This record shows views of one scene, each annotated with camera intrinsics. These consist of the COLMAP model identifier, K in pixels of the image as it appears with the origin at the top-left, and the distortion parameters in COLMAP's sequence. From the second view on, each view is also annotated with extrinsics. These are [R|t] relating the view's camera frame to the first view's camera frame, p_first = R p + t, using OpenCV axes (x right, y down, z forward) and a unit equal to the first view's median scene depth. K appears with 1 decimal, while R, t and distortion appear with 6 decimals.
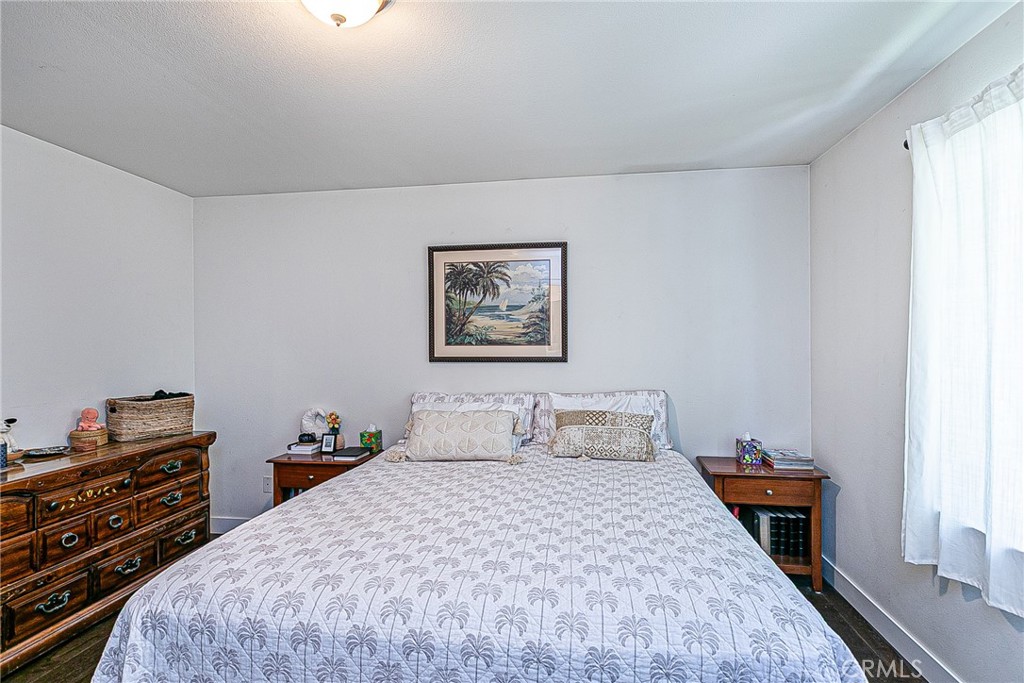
lens RADIAL K [[520.4, 0, 513.1], [0, 520.4, 339.3], [0, 0, 1]] dist [-0.000881, 0.000325]
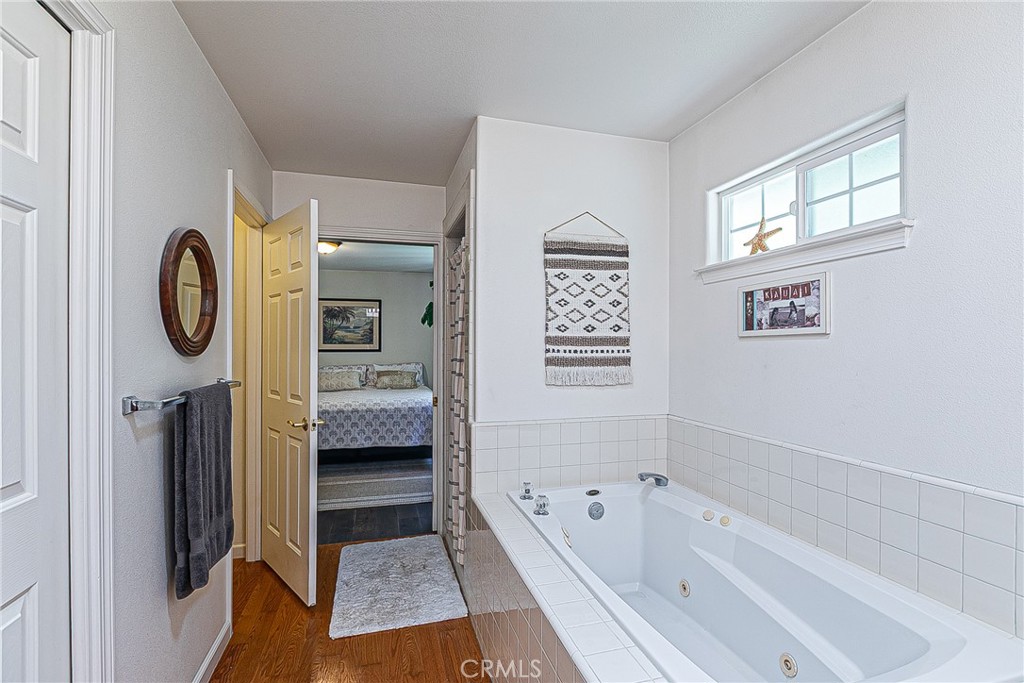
lens RADIAL K [[473.8, 0, 513.0], [0, 473.8, 337.7], [0, 0, 1]] dist [0.002235, -0.001129]
pose [[0.913879, 0.011351, 0.405829, -0.214014], [-0.006786, 0.999897, -0.012685, 0.005317], [-0.405930, 0.008839, 0.913861, -1.153312]]
